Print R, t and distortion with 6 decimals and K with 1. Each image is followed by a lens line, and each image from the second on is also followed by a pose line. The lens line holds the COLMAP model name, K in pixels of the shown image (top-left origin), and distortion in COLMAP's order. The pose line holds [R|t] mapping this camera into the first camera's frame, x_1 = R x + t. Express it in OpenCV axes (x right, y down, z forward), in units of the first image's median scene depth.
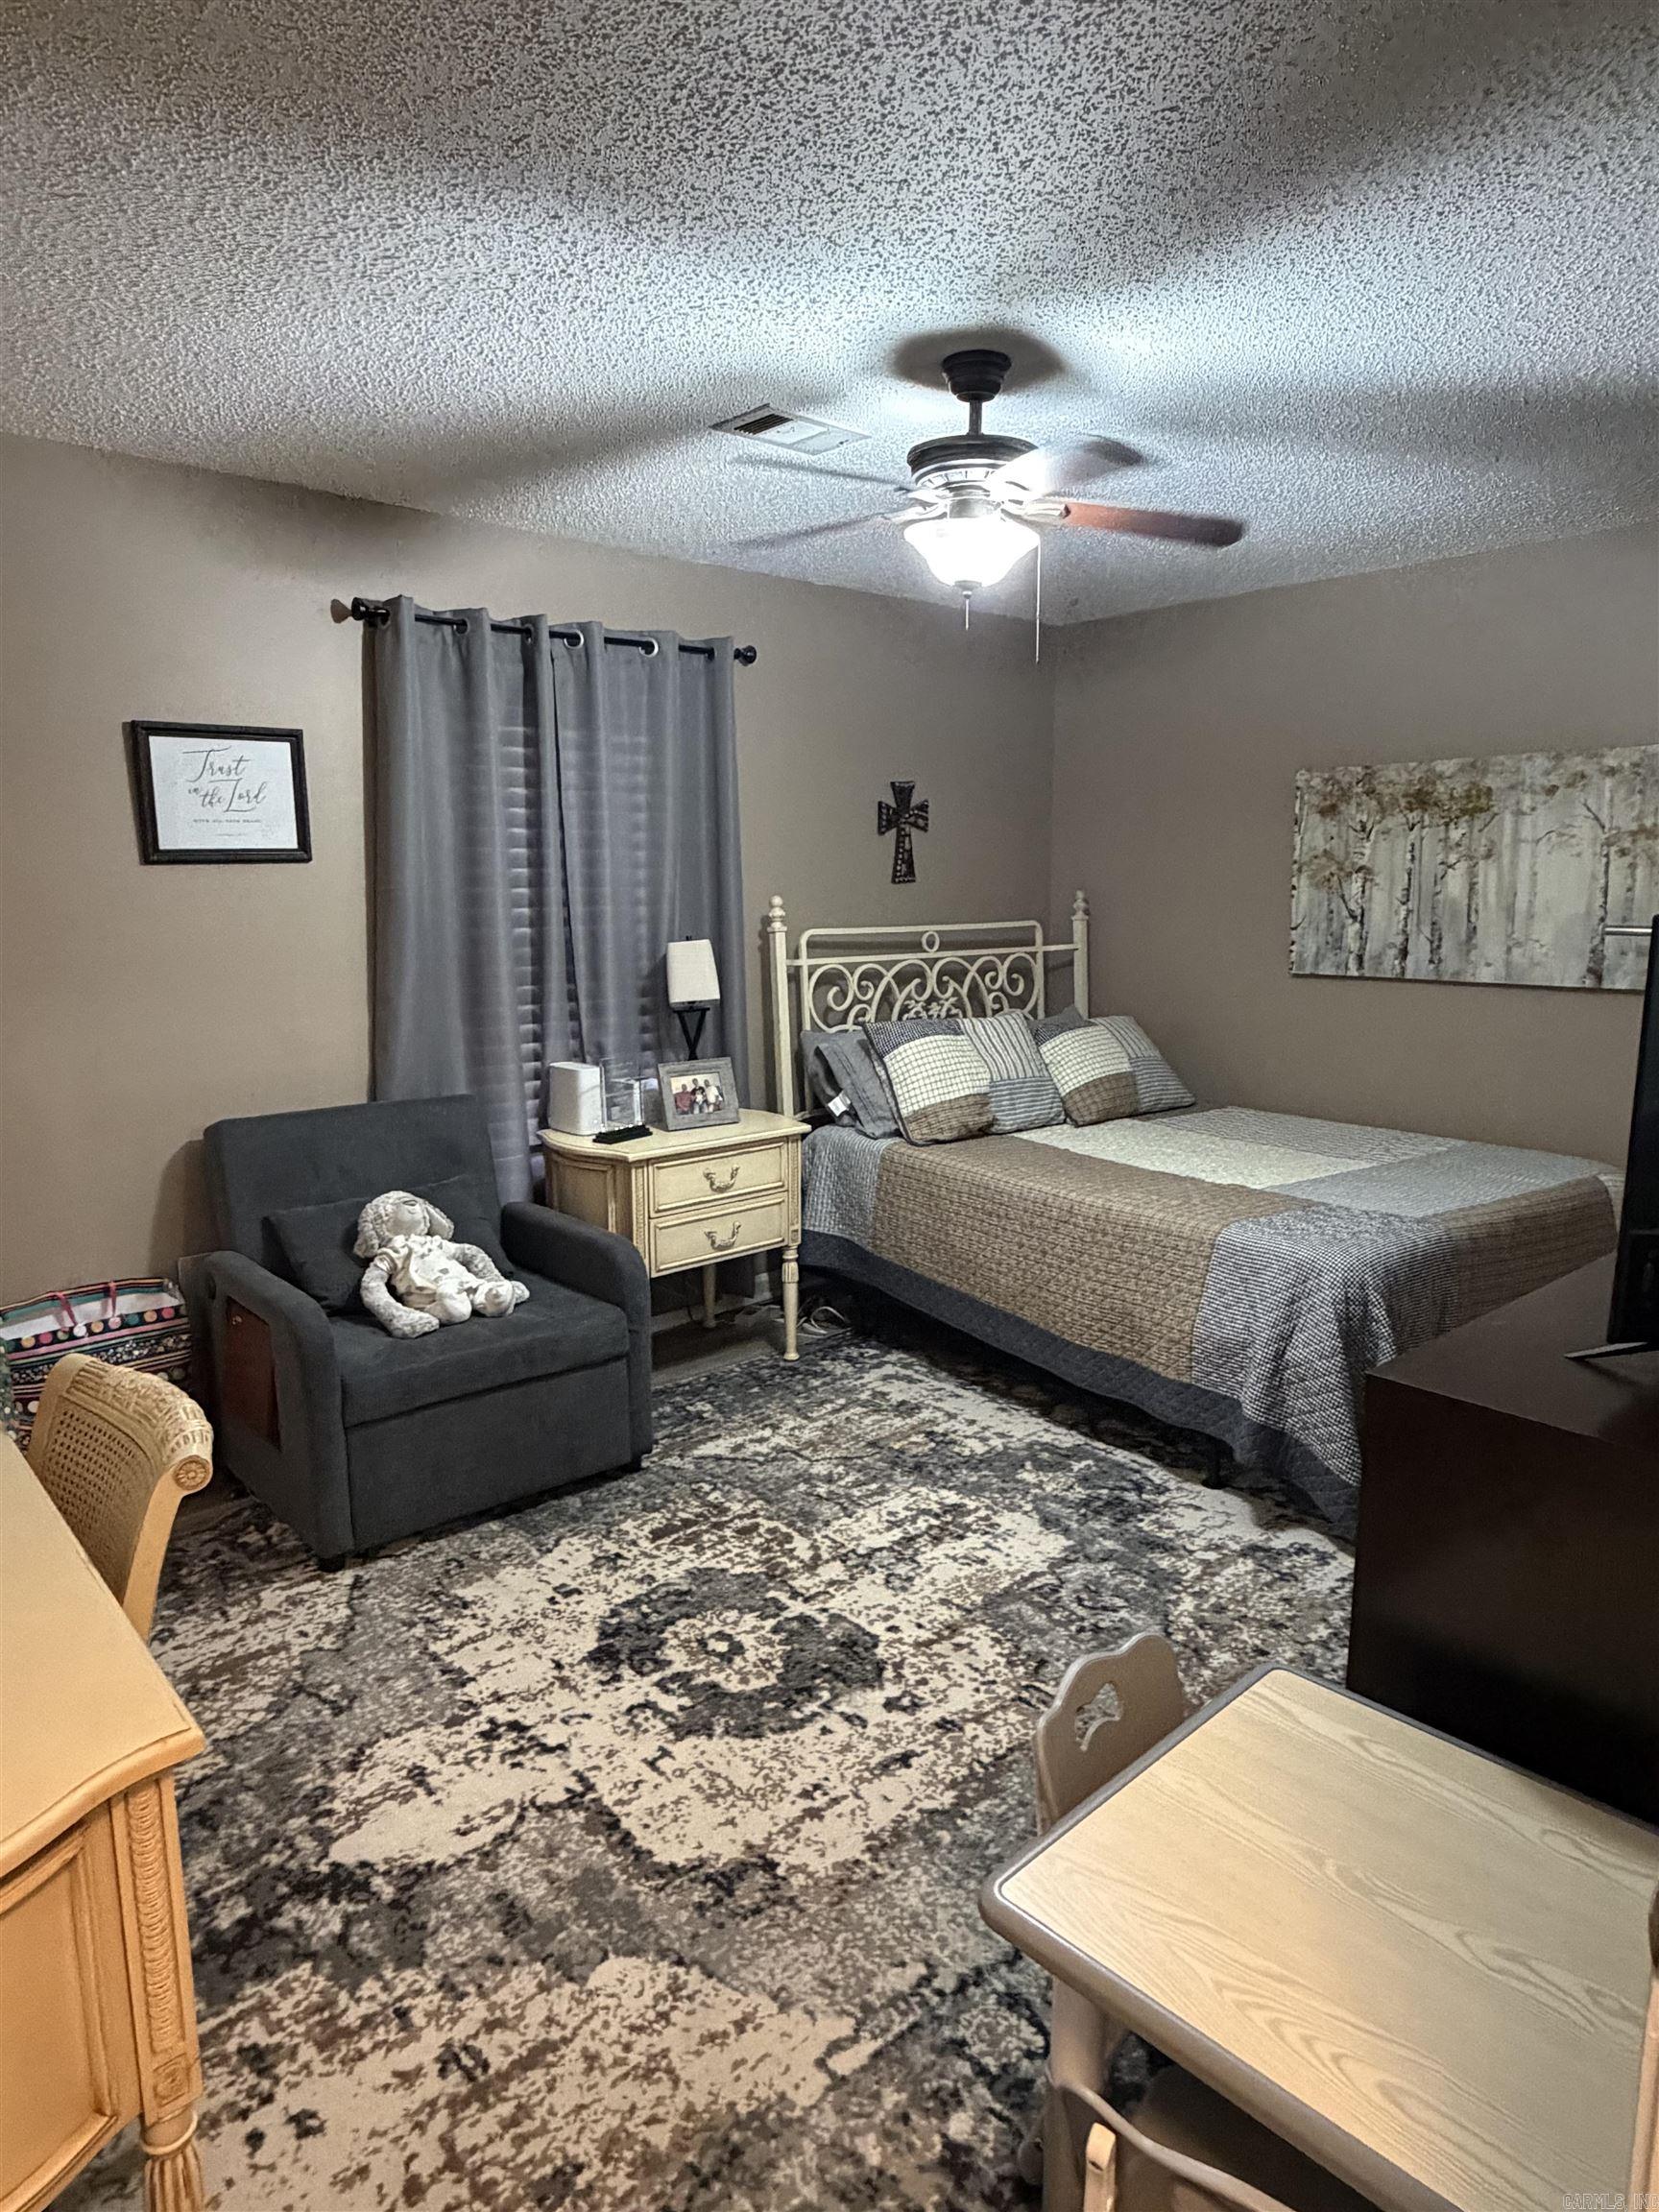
lens RADIAL K [[1359.8, 0, 816.6], [0, 1359.8, 1104.8], [0, 0, 1]] dist [0.002452, -0.000750]
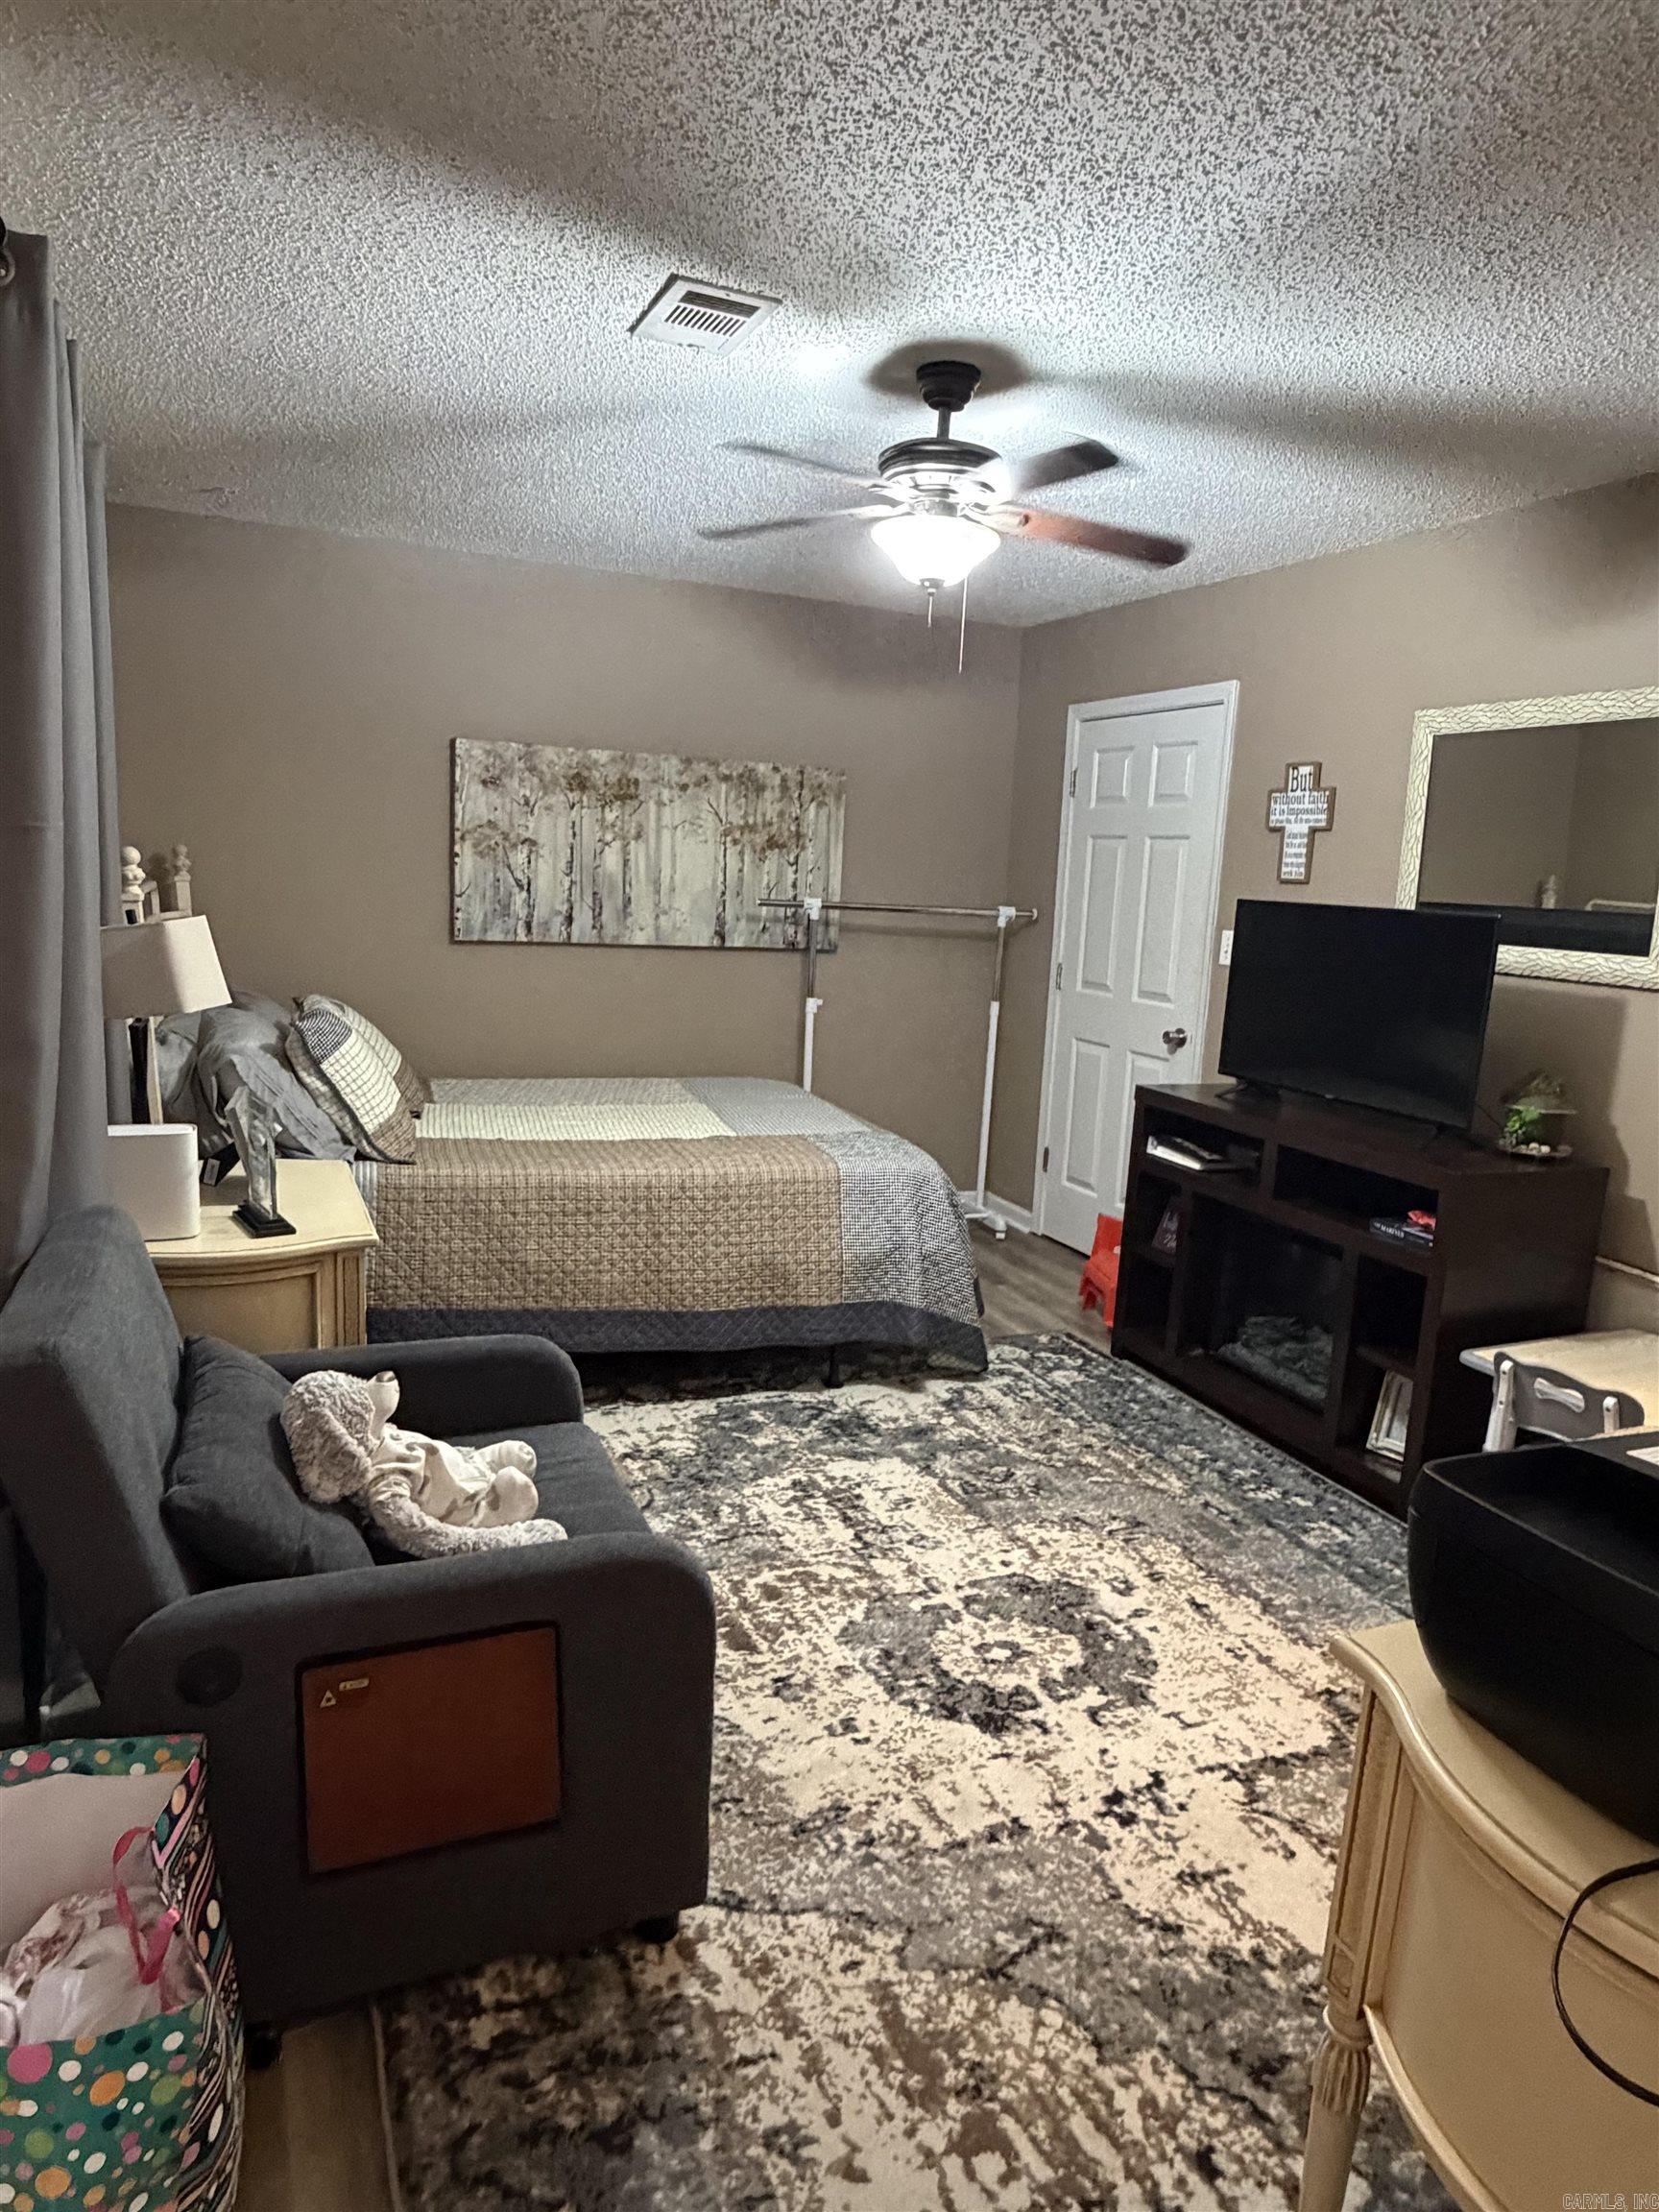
lens RADIAL K [[1359.8, 0, 819.4], [0, 1359.8, 1109.8], [0, 0, 1]] dist [0.002452, -0.000750]
pose [[0.313166, -0.144597, 0.938626, -0.853081], [0.102374, 0.987722, 0.118003, -0.102569], [-0.944164, 0.059137, 0.324124, 0.685054]]
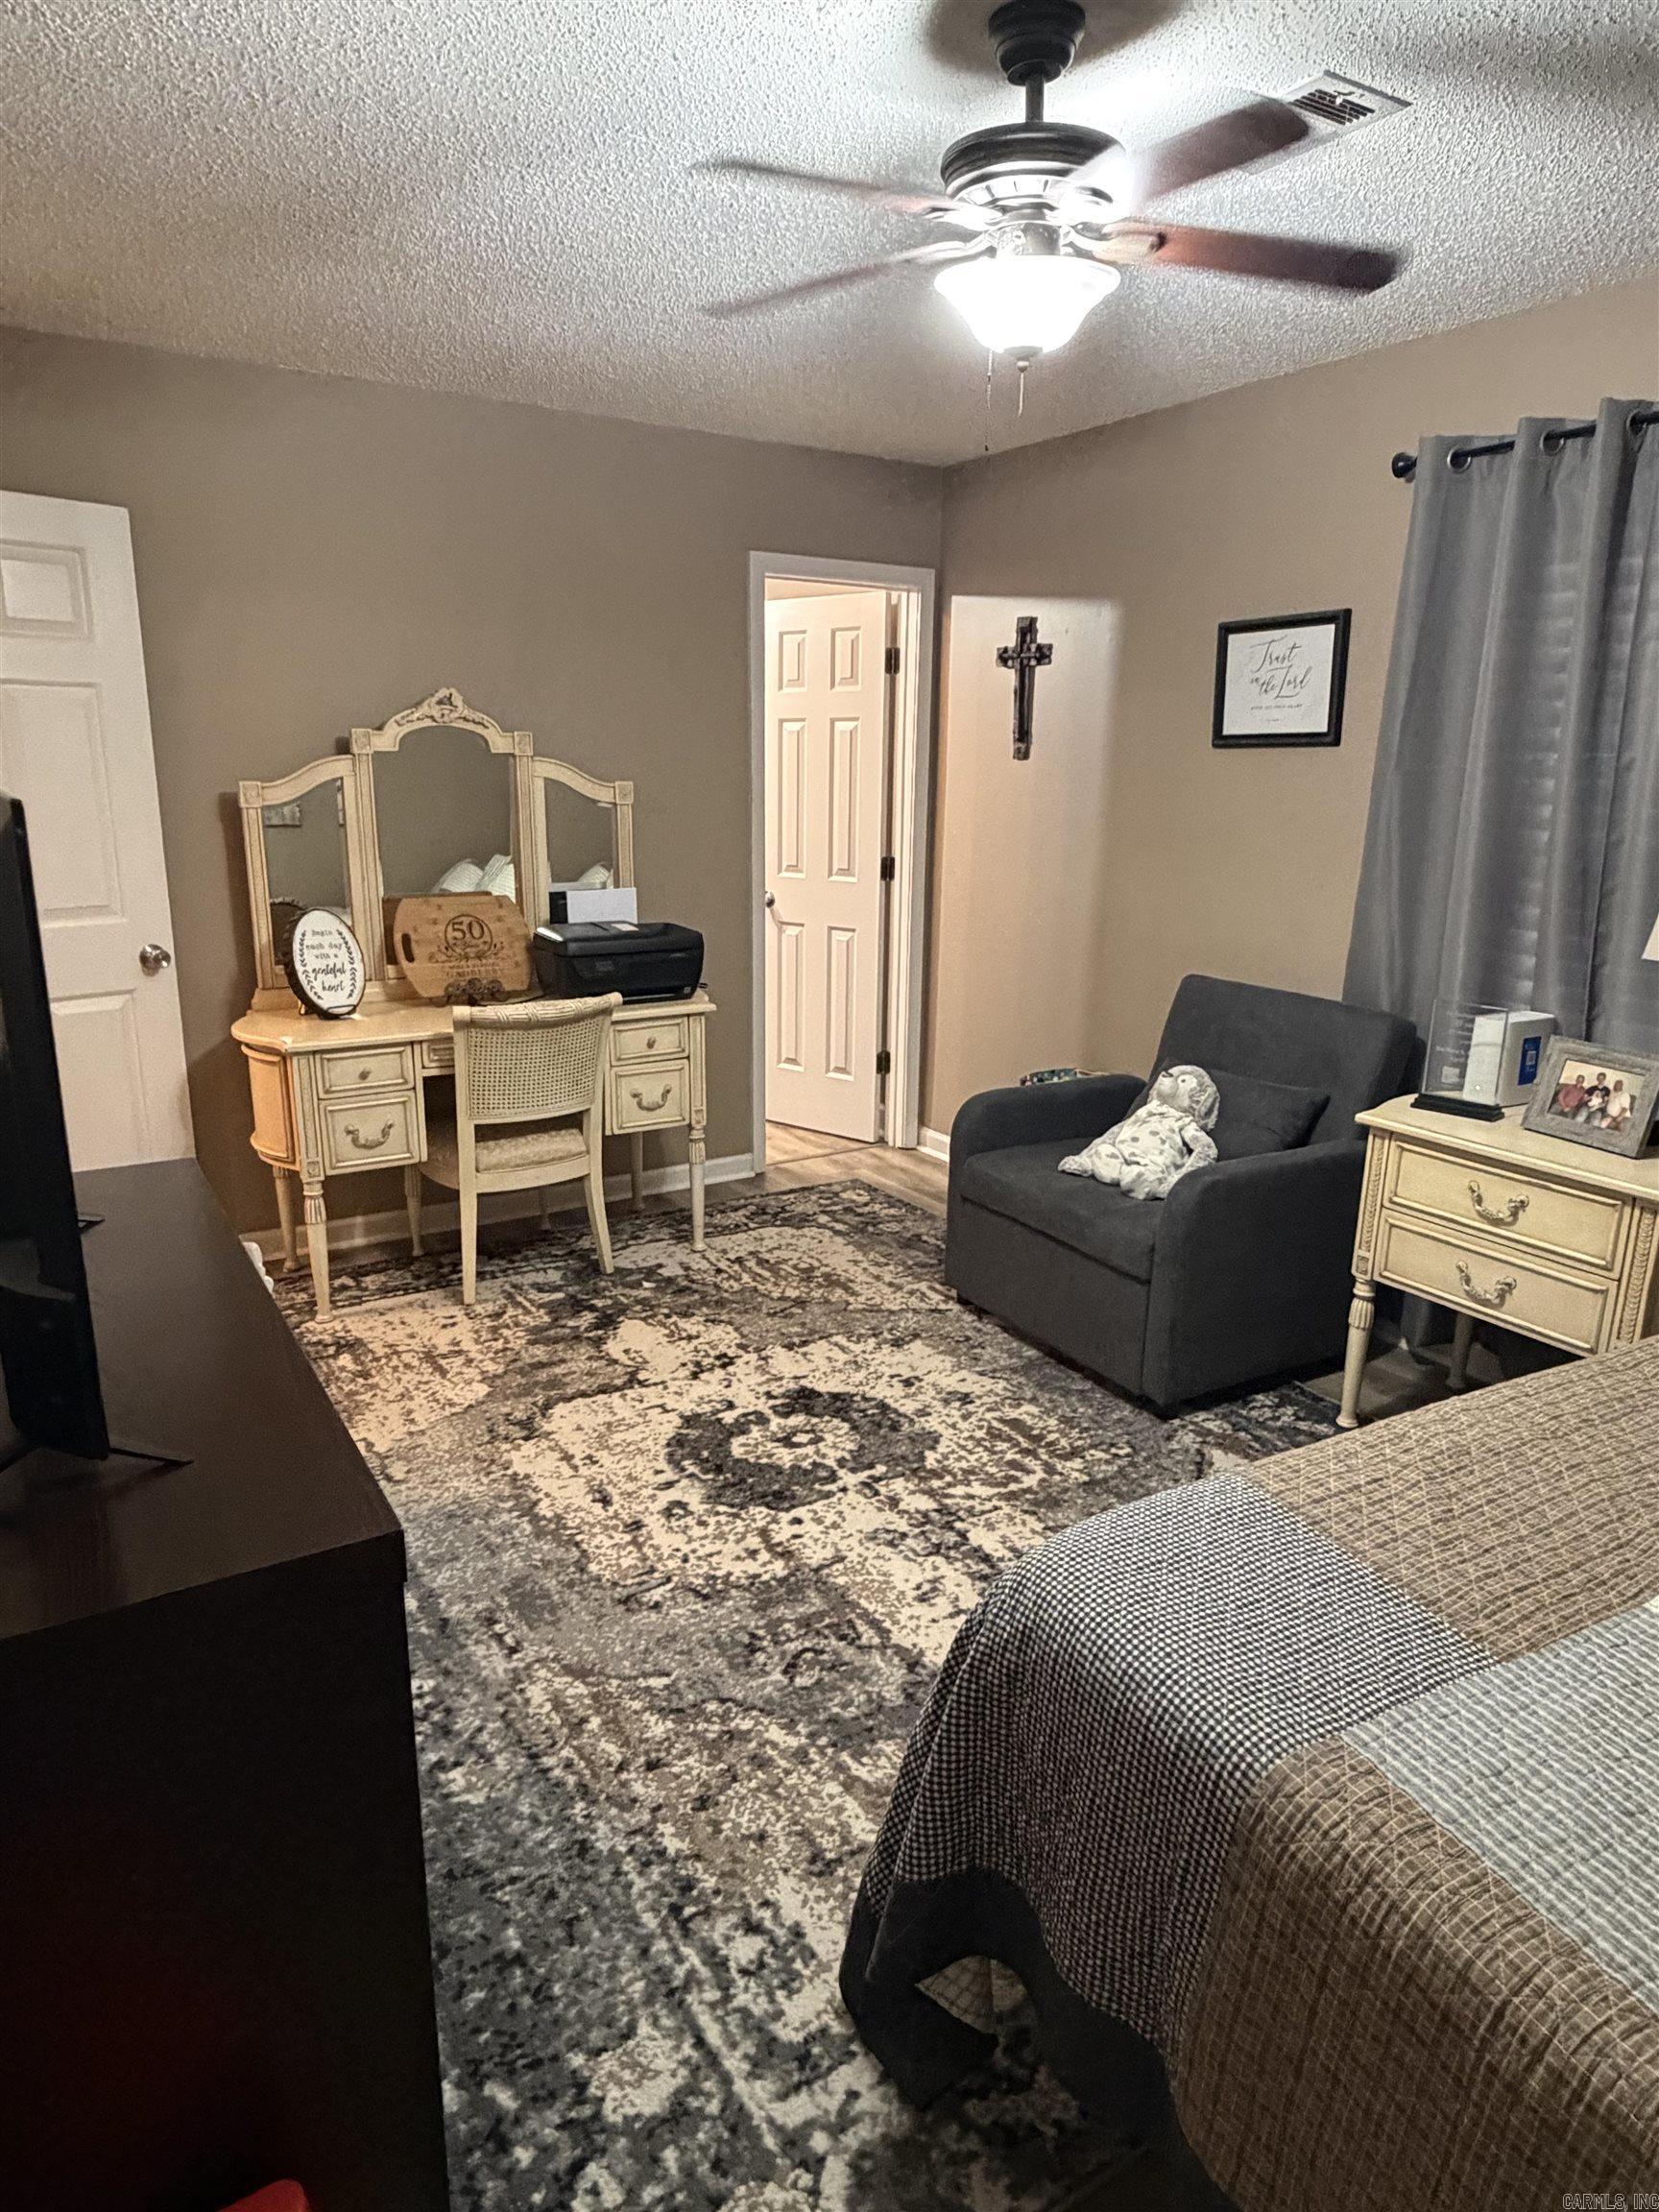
lens RADIAL K [[1359.8, 0, 821.6], [0, 1359.8, 1112.3], [0, 0, 1]] dist [0.002452, -0.000750]
pose [[-0.167038, 0.249922, -0.953749, 0.831441], [-0.177104, 0.944000, 0.278385, -0.160497], [0.969914, 0.215414, -0.113421, 0.952152]]
